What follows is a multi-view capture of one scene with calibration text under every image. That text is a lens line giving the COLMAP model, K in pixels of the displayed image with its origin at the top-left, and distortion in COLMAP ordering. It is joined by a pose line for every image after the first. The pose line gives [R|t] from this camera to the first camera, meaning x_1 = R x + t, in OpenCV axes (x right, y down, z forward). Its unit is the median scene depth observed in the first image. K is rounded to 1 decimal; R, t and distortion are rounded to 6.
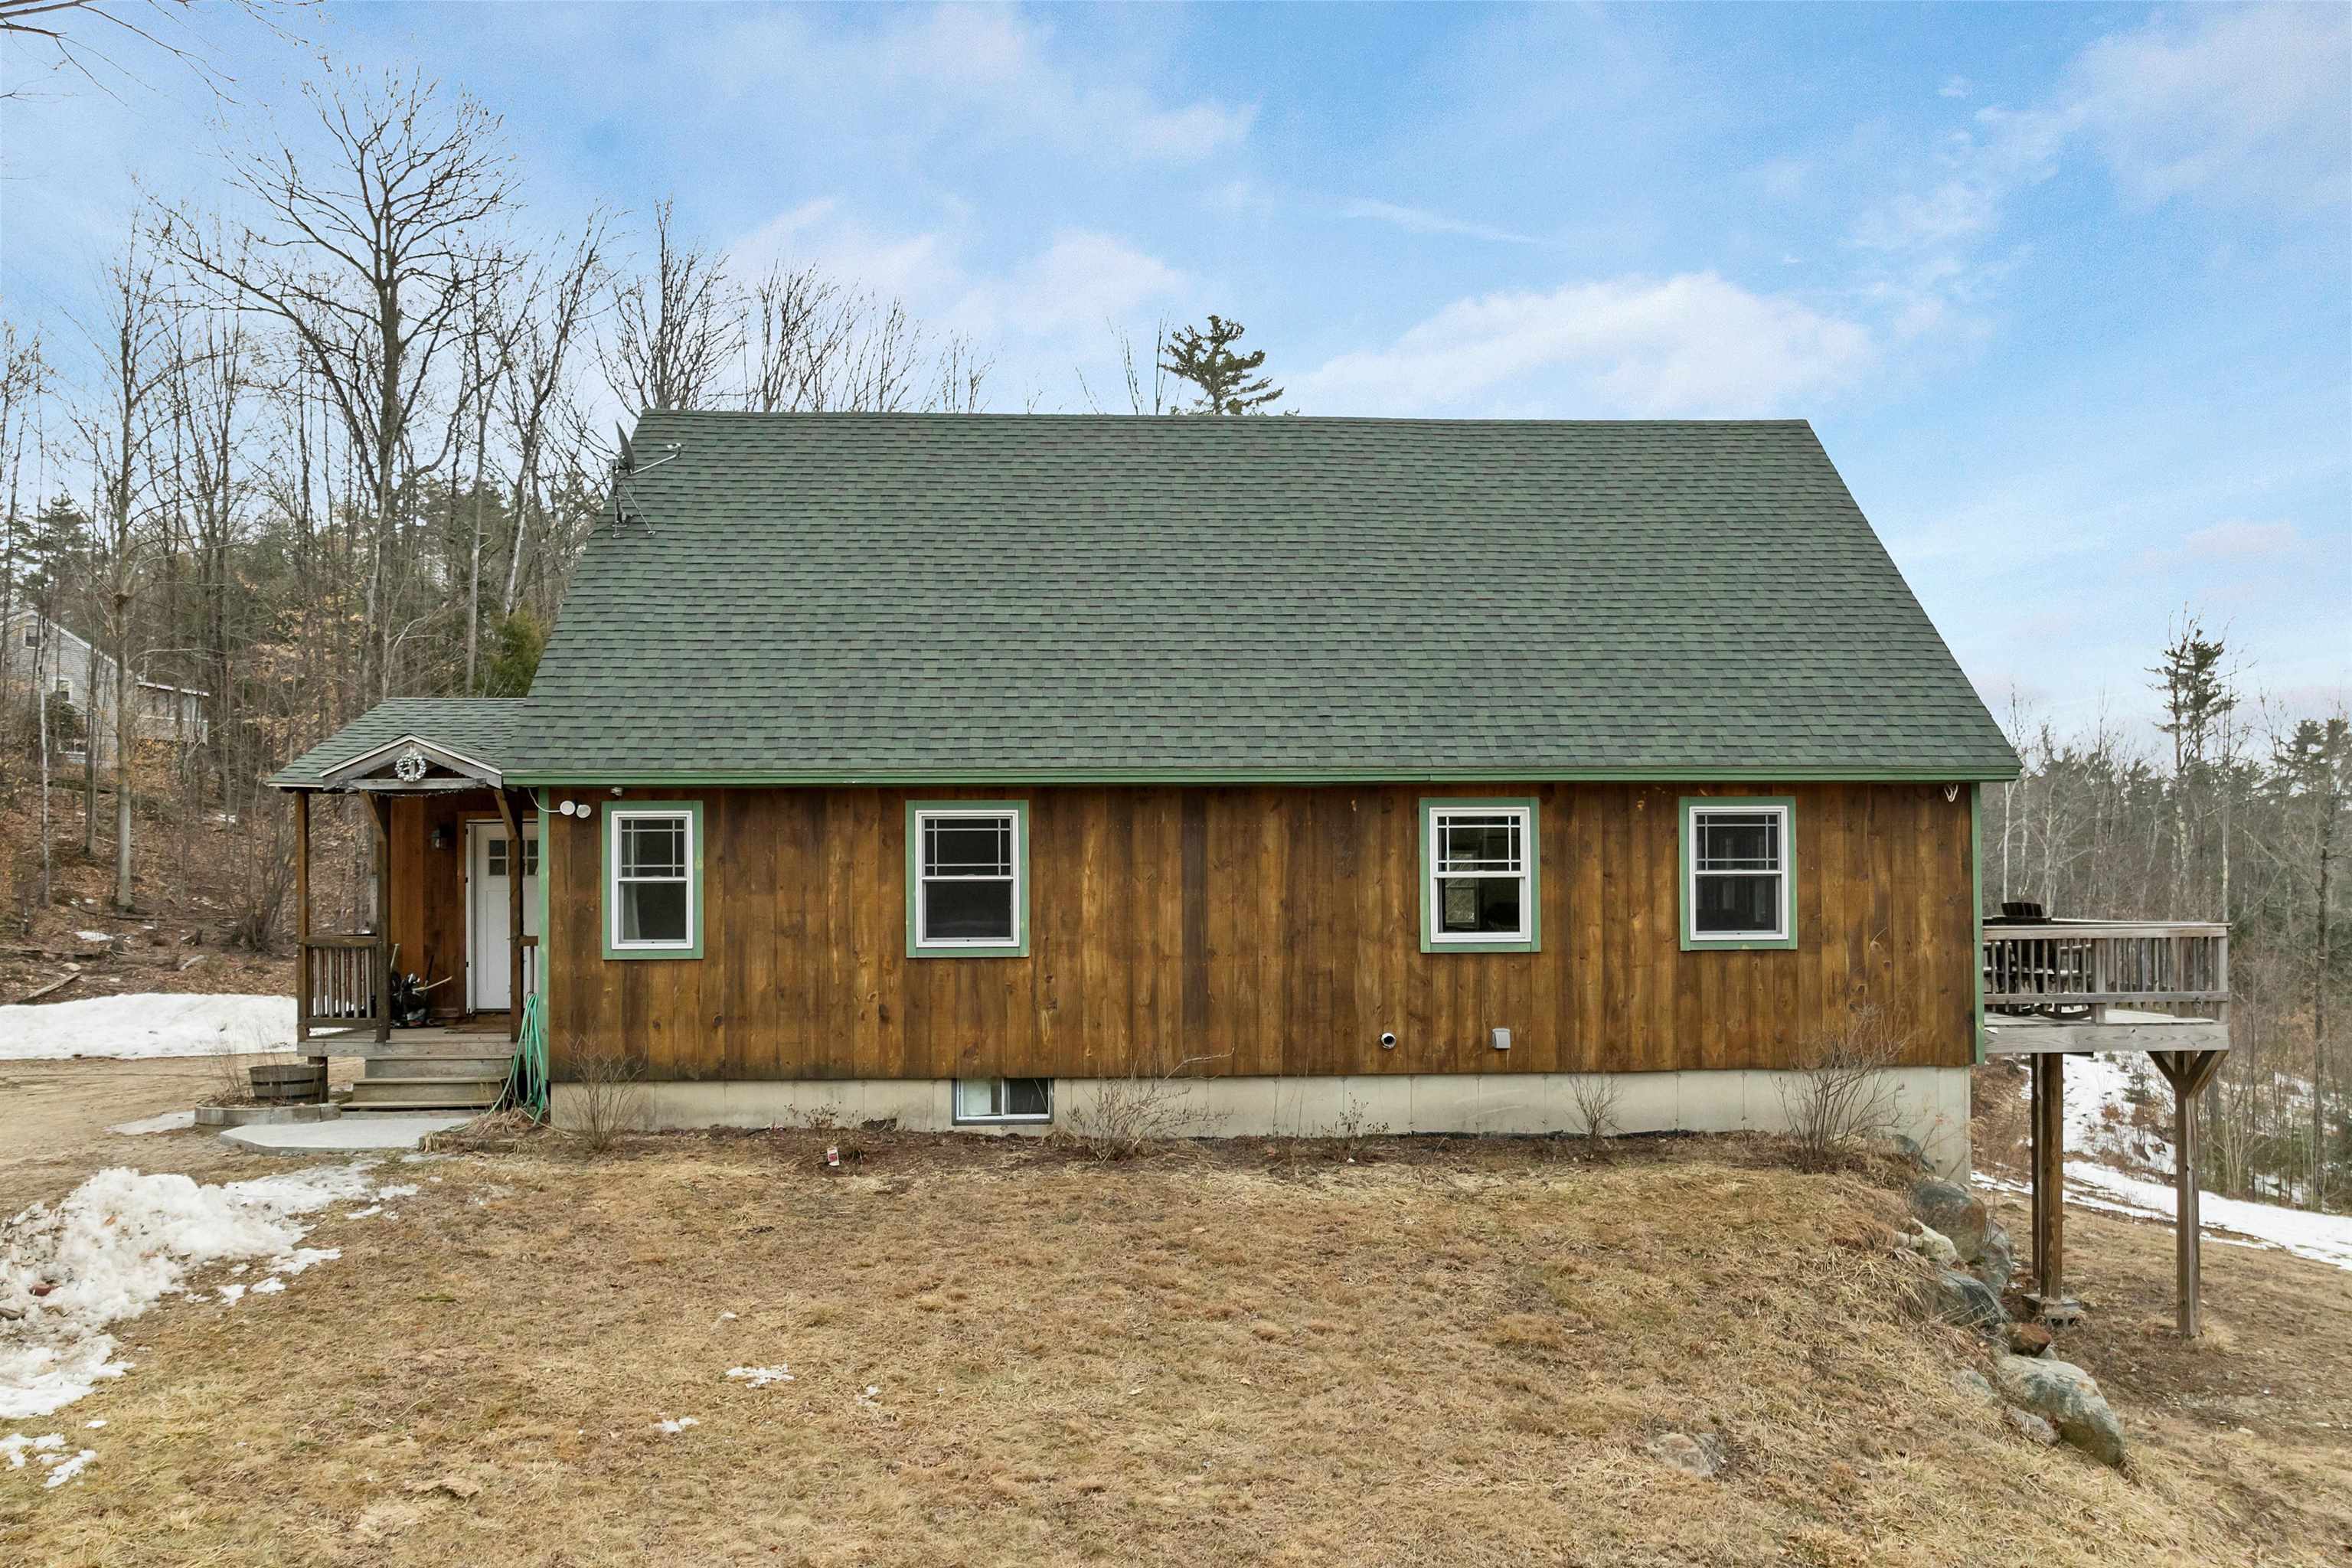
lens RADIAL K [[1675.2, 0, 1188.0], [0, 1675.2, 879.4], [0, 0, 1]] dist [-0.003971, -0.050203]
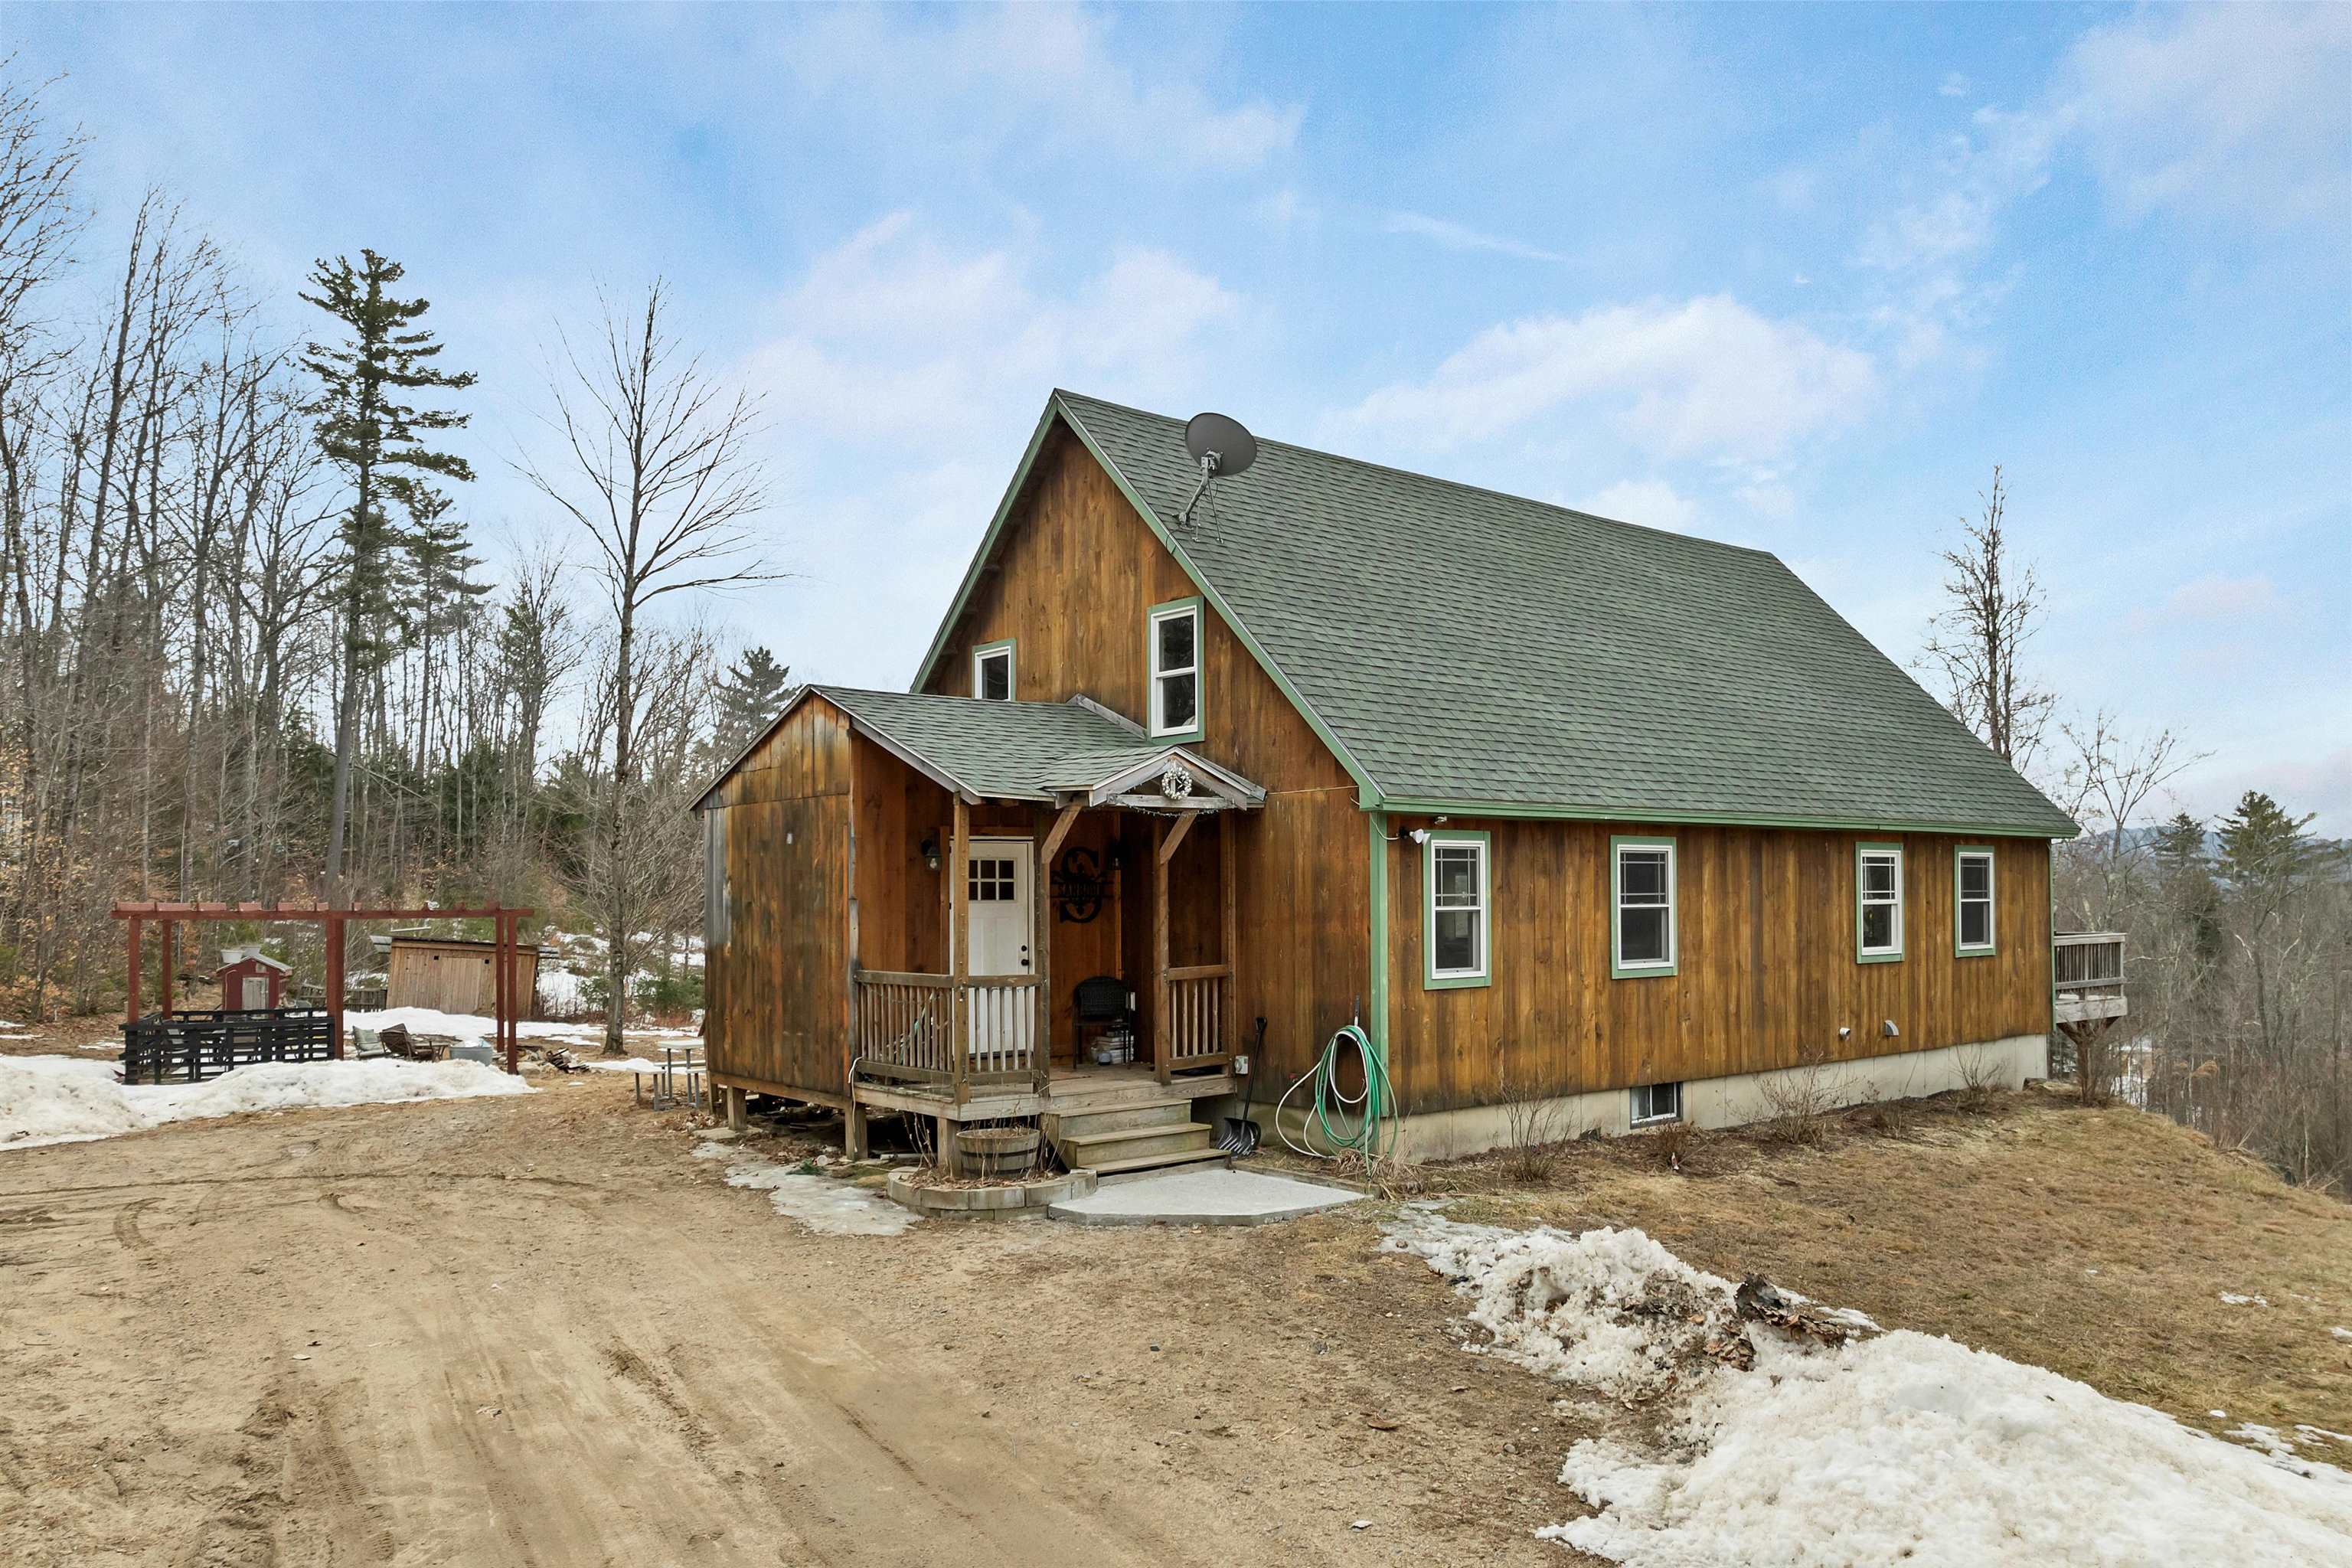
lens RADIAL K [[1675.2, 0, 1188.0], [0, 1675.2, 879.4], [0, 0, 1]] dist [-0.003971, -0.050203]
pose [[0.805288, 0.007119, 0.592841, -1.027532], [-0.003929, 0.999970, -0.006670, -0.009749], [-0.592870, 0.003042, 0.805292, 0.283359]]
